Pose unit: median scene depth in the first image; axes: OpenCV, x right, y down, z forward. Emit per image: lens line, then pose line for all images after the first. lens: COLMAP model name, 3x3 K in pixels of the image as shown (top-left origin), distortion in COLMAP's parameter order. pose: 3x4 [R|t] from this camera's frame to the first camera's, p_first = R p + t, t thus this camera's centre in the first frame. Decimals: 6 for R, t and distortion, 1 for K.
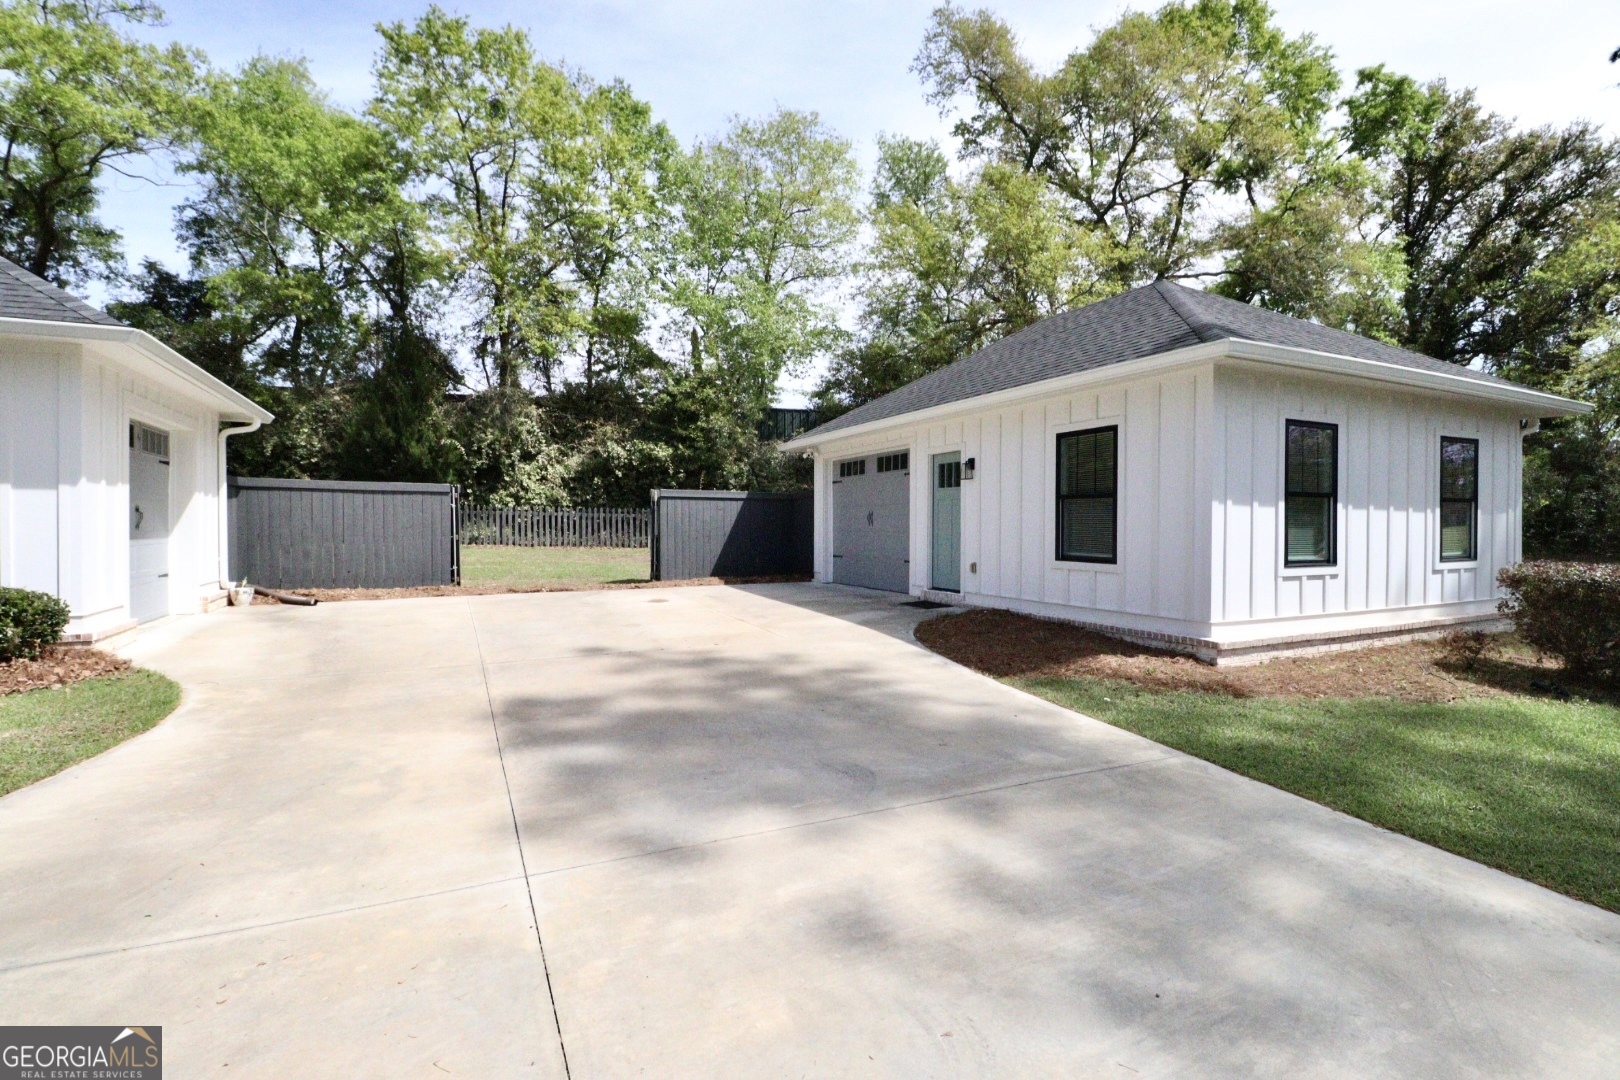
lens RADIAL K [[751.7, 0, 806.2], [0, 751.7, 529.1], [0, 0, 1]] dist [0.010110, -0.021000]
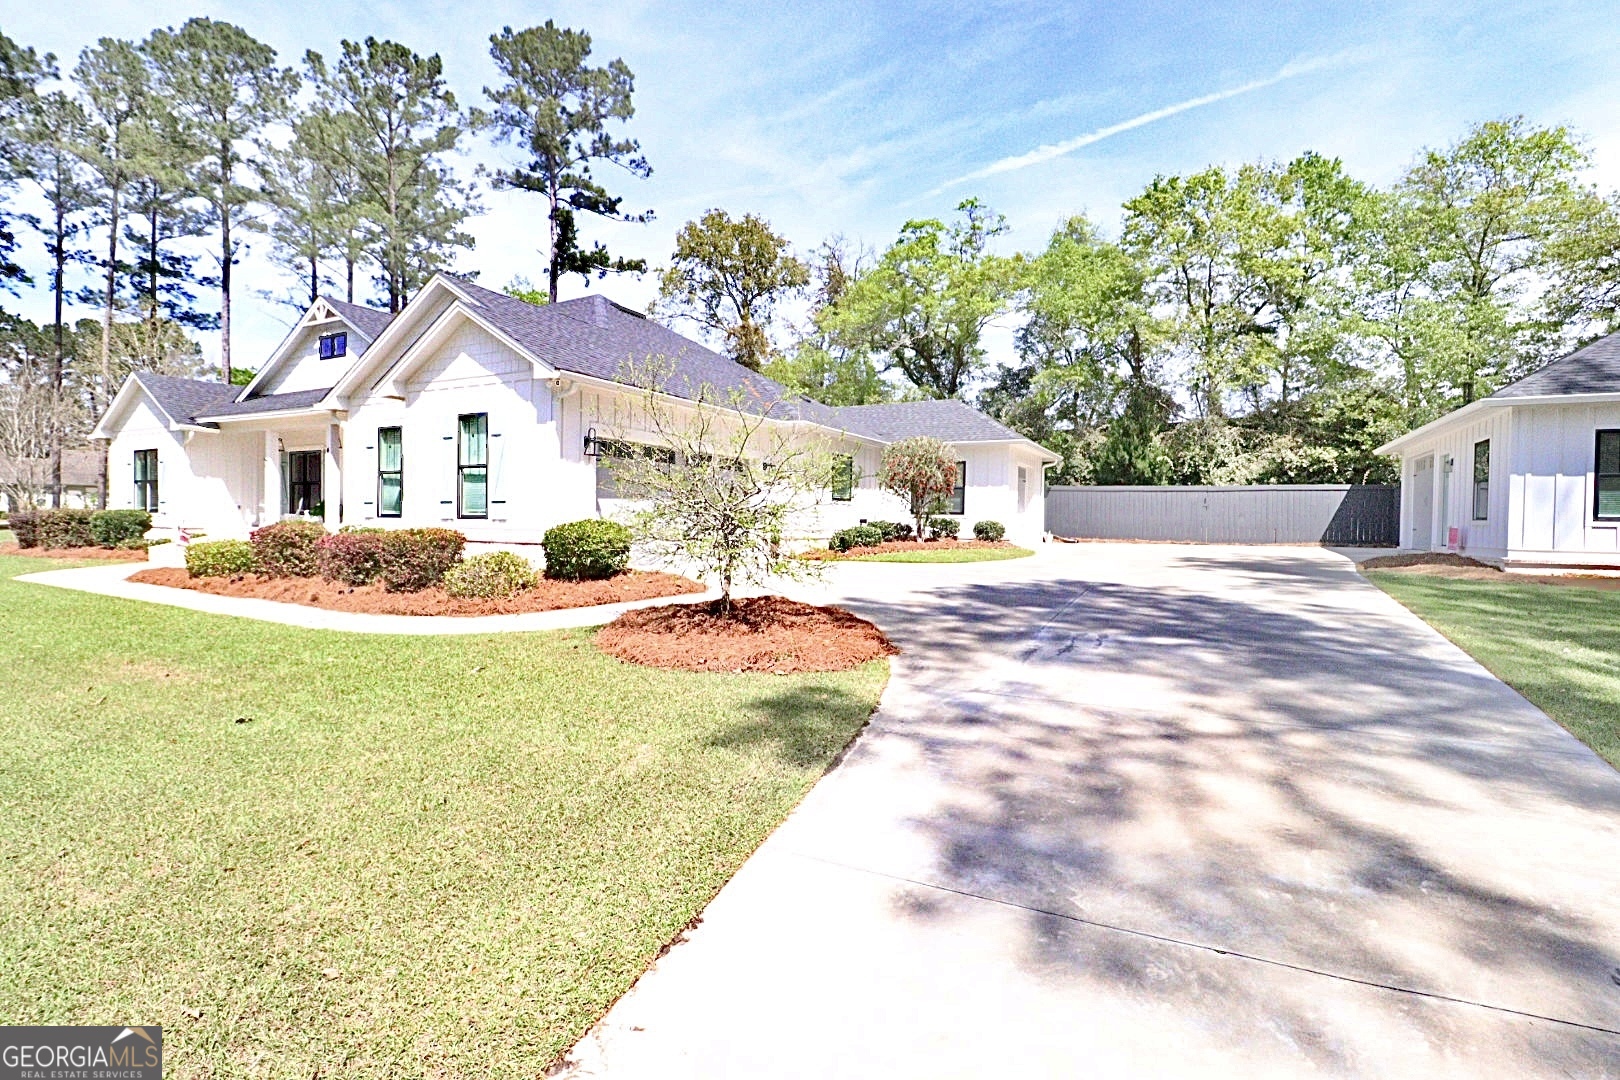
lens RADIAL K [[752.5, 0, 804.4], [0, 752.5, 537.6], [0, 0, 1]] dist [-0.003424, -0.011141]
pose [[0.586832, 0.021398, -0.809426, 0.304437], [-0.015846, 0.999763, 0.014942, 0.029756], [0.809554, 0.004058, 0.587032, -0.434801]]
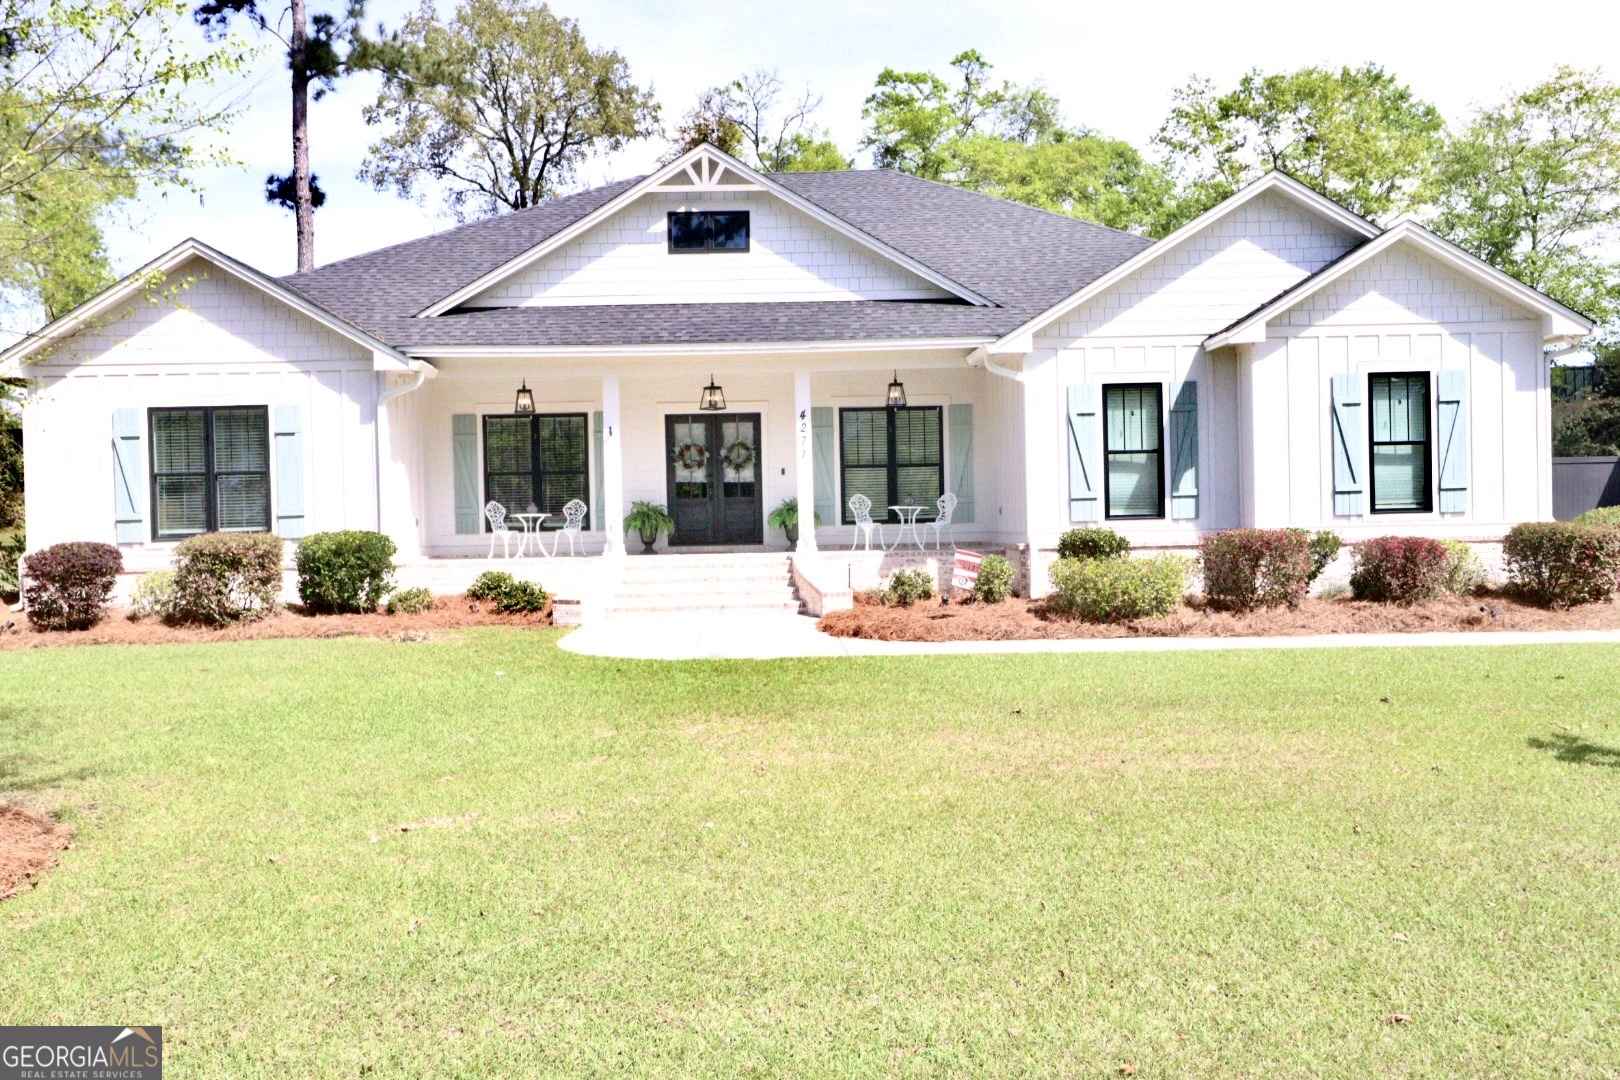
lens RADIAL K [[1273.9, 0, 793.1], [0, 1273.9, 538.9], [0, 0, 1]] dist [0.013746, -0.012363]
pose [[0.908924, -0.020980, -0.416434, -0.303543], [0.026228, 0.999632, 0.006886, 0.027962], [0.416136, -0.017181, 0.909140, -1.088132]]
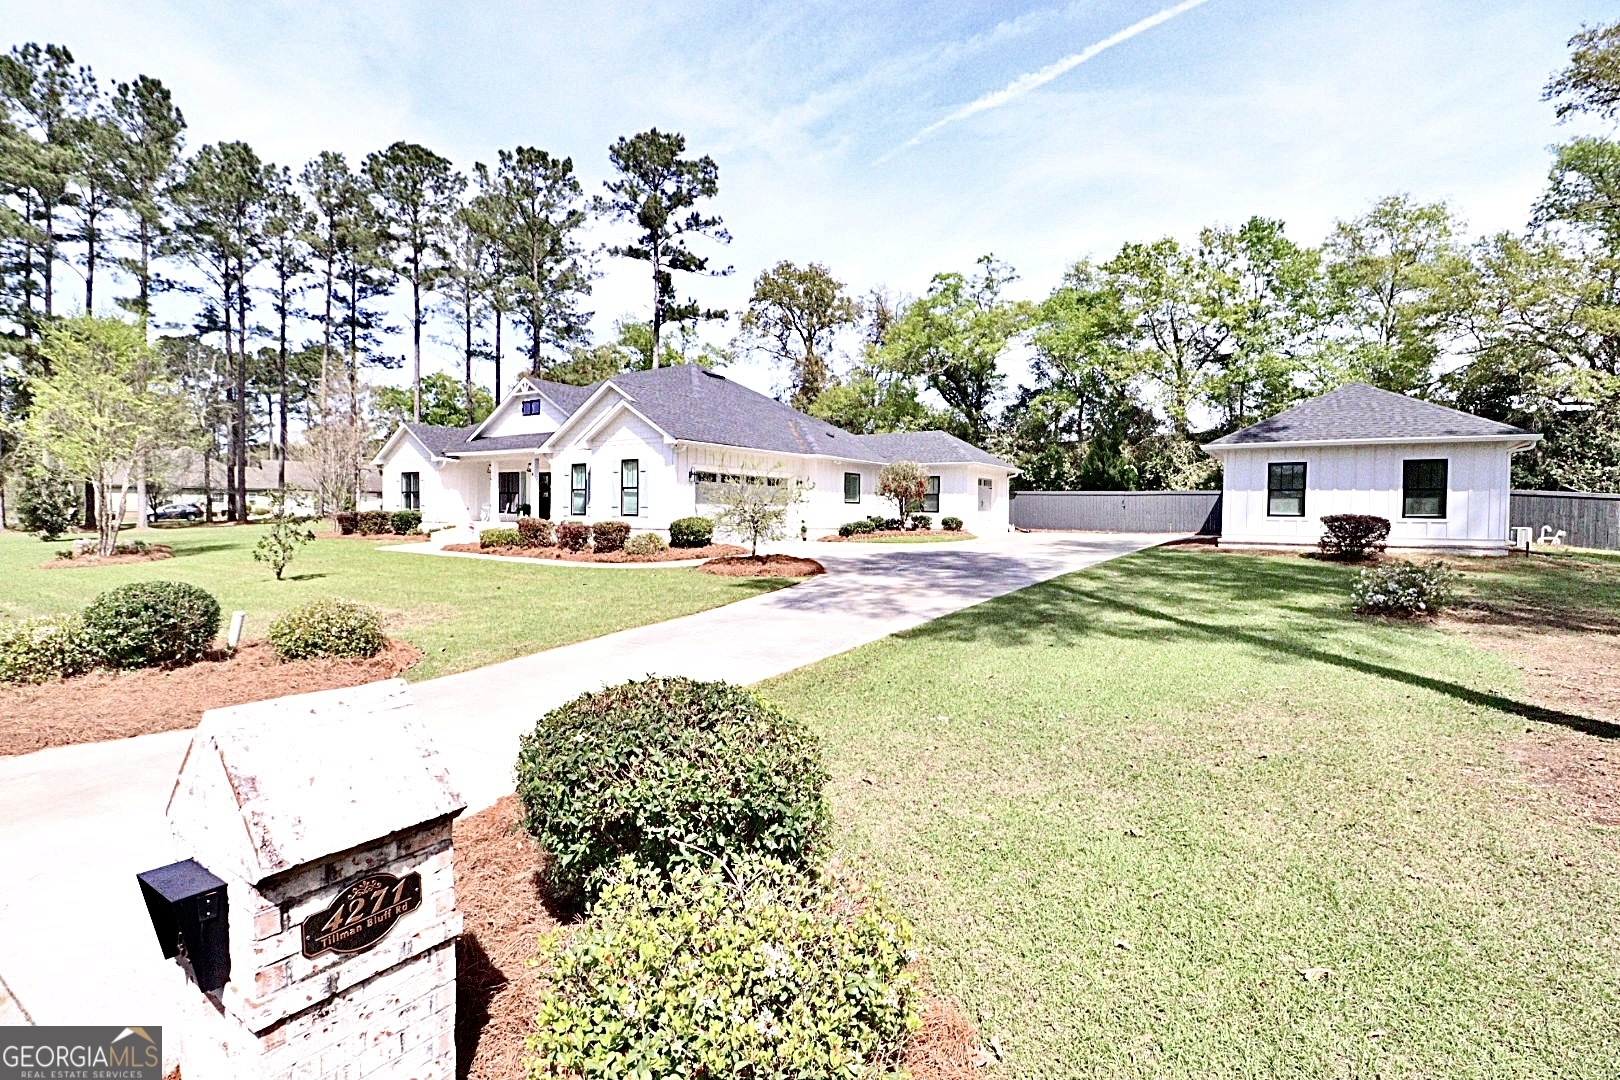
lens RADIAL K [[752.5, 0, 804.4], [0, 752.5, 537.6], [0, 0, 1]] dist [-0.003424, -0.011141]
pose [[0.492379, 0.026984, -0.869963, 0.723419], [-0.015342, 0.999633, 0.022323, 0.030642], [0.870246, 0.002356, 0.492612, -0.605945]]
